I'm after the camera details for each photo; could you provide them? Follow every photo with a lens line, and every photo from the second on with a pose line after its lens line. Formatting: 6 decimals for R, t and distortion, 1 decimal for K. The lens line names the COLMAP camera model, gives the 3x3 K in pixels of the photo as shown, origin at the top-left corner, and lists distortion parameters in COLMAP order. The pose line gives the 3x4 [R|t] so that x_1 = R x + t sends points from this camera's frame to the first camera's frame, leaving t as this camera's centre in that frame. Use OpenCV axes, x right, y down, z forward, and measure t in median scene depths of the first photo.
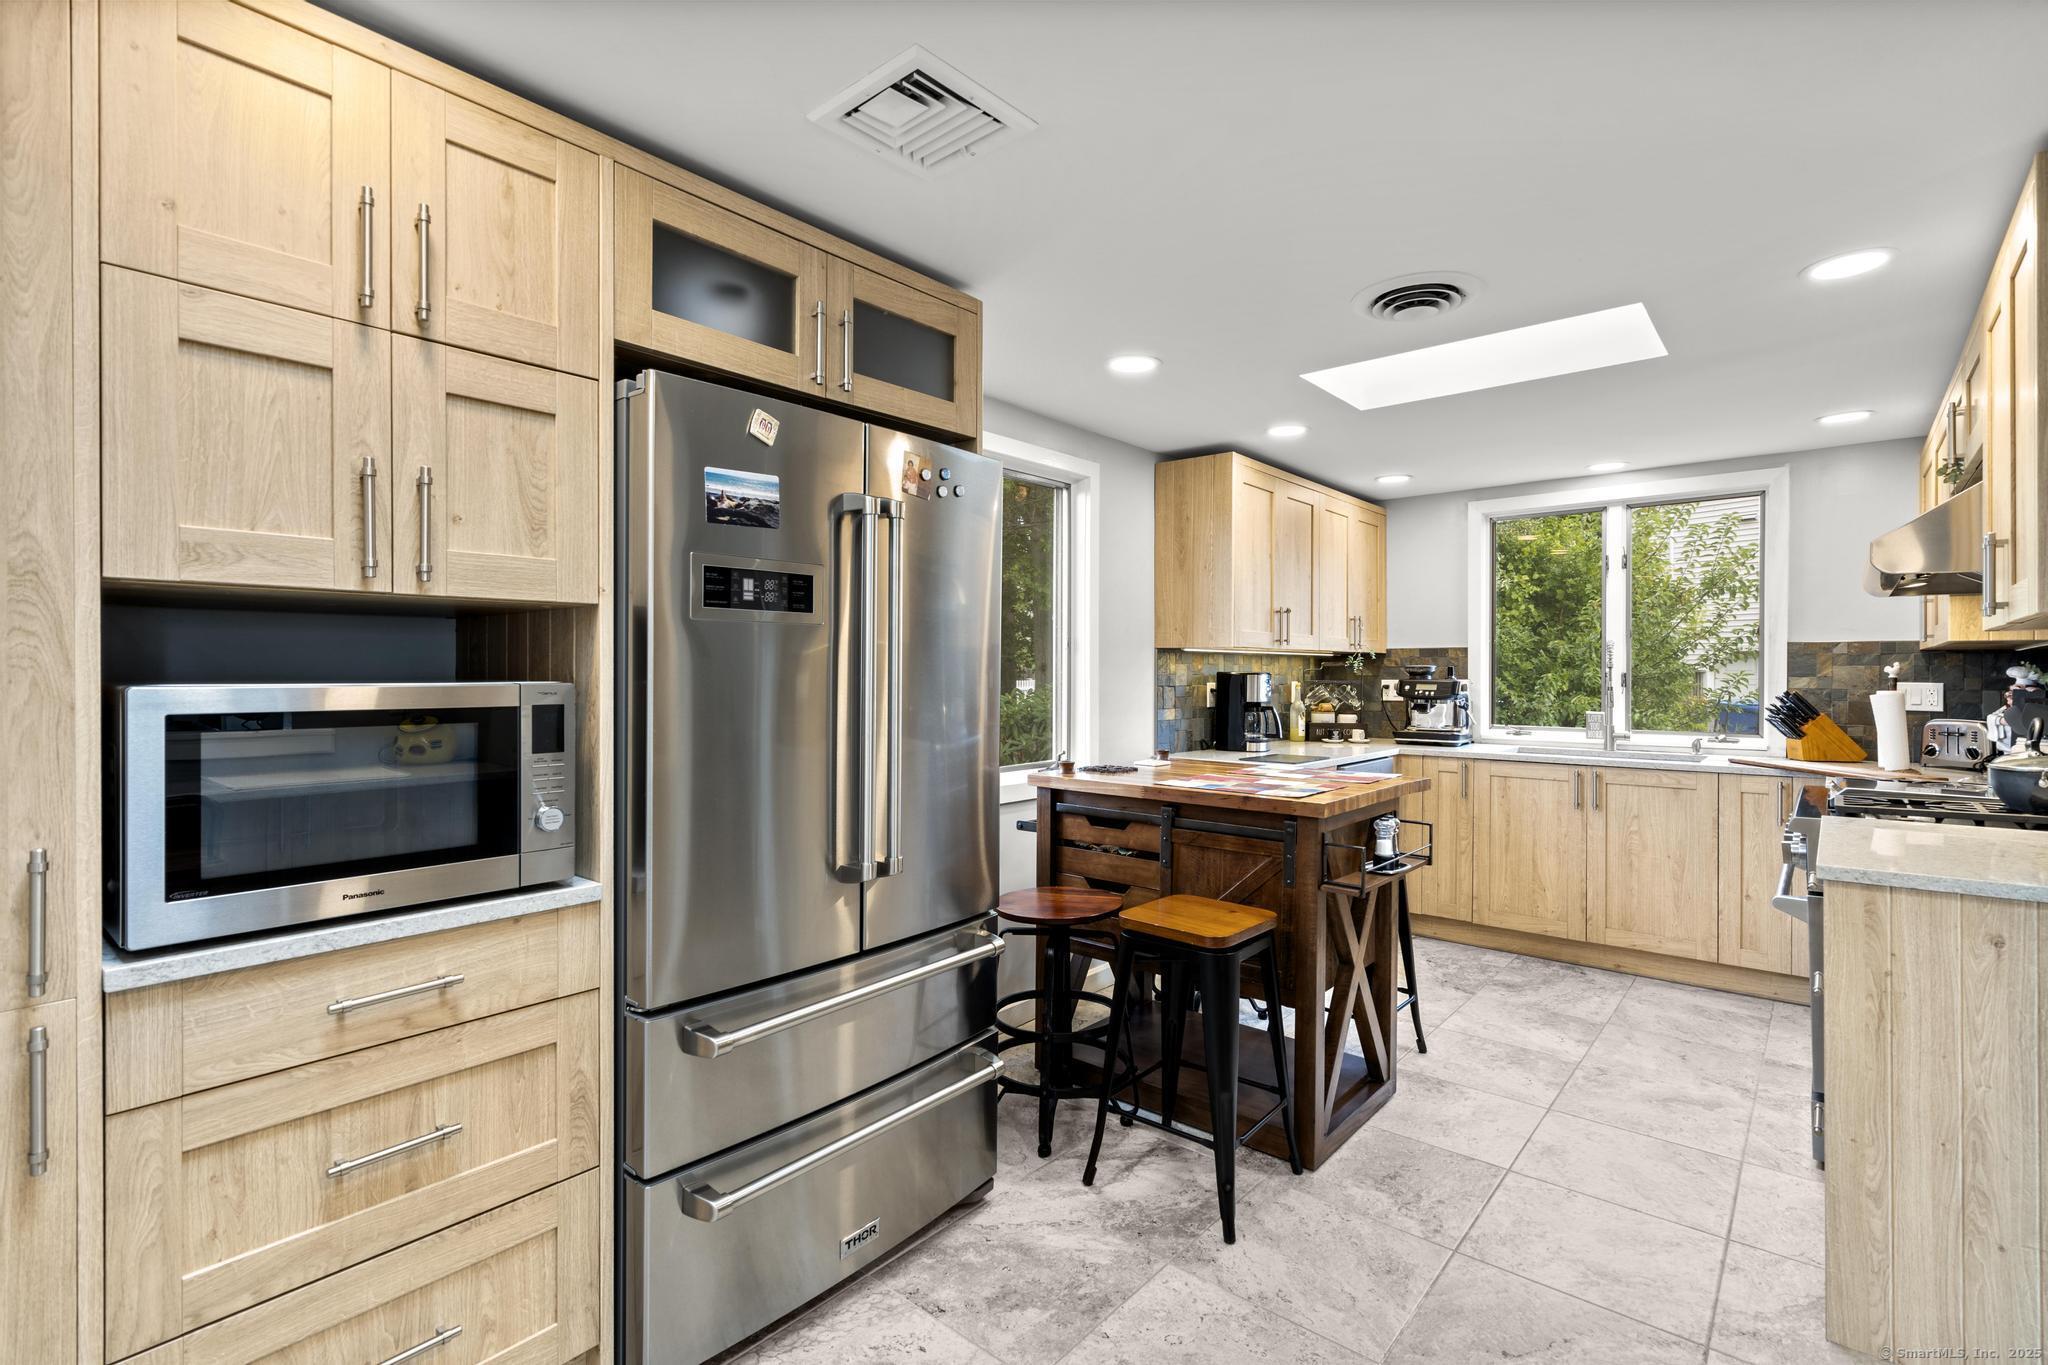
lens RADIAL K [[926.3, 0, 1029.8], [0, 926.3, 677.8], [0, 0, 1]] dist [-0.003055, 0.000784]
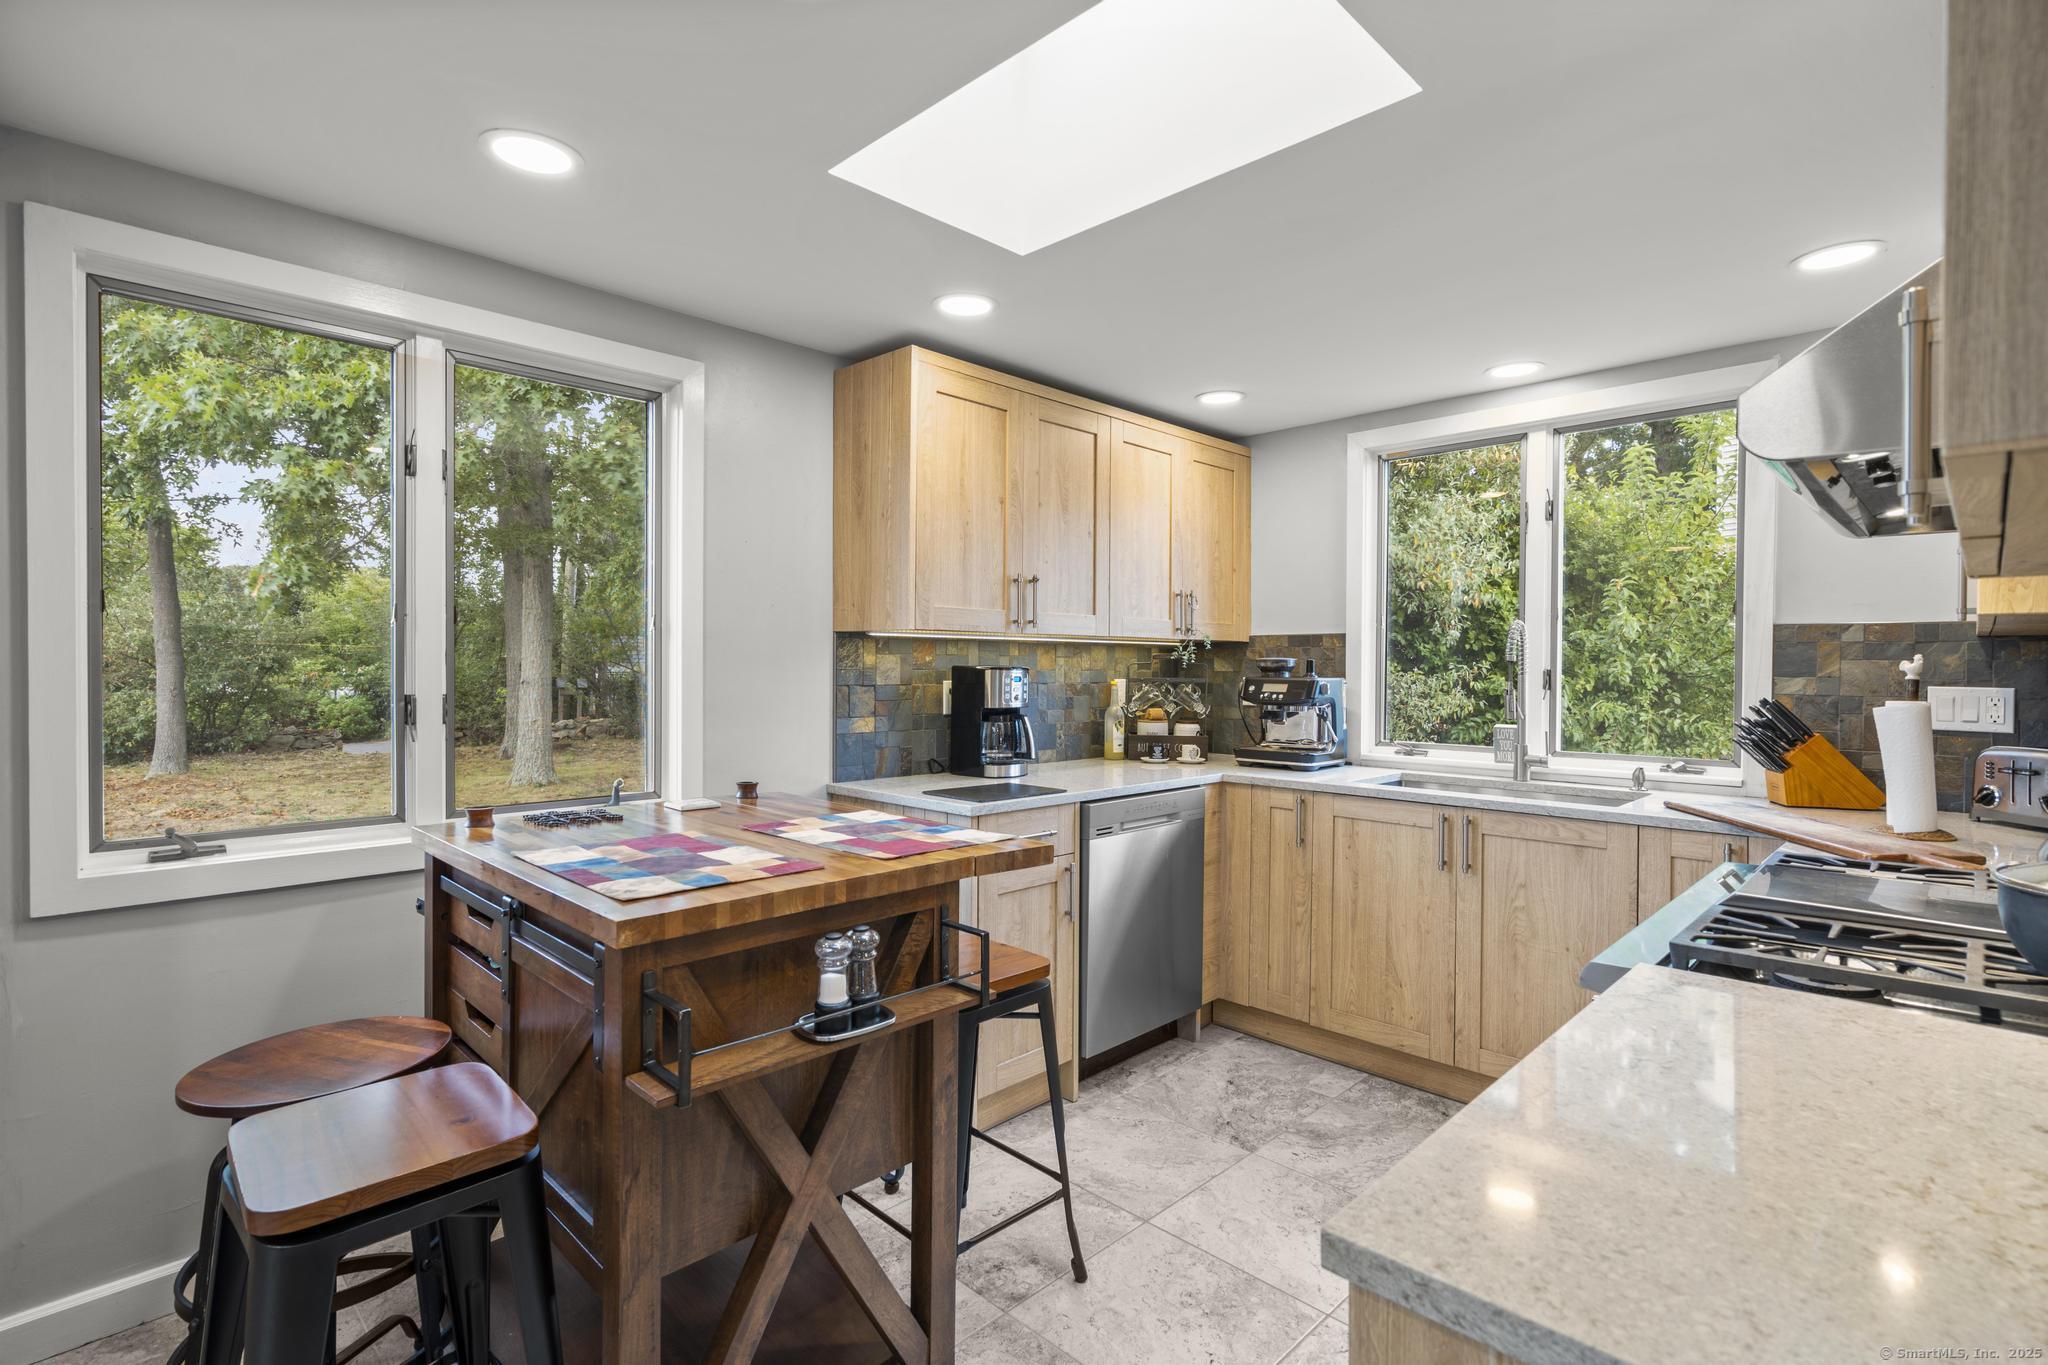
lens RADIAL K [[964.0, 0, 1018.4], [0, 964.0, 677.5], [0, 0, 1]] dist [0.001244, -0.001161]
pose [[0.997568, 0.004775, -0.069537, 0.317693], [-0.004332, 0.999969, 0.006517, -0.002400], [0.069566, -0.006200, 0.997558, 0.264511]]
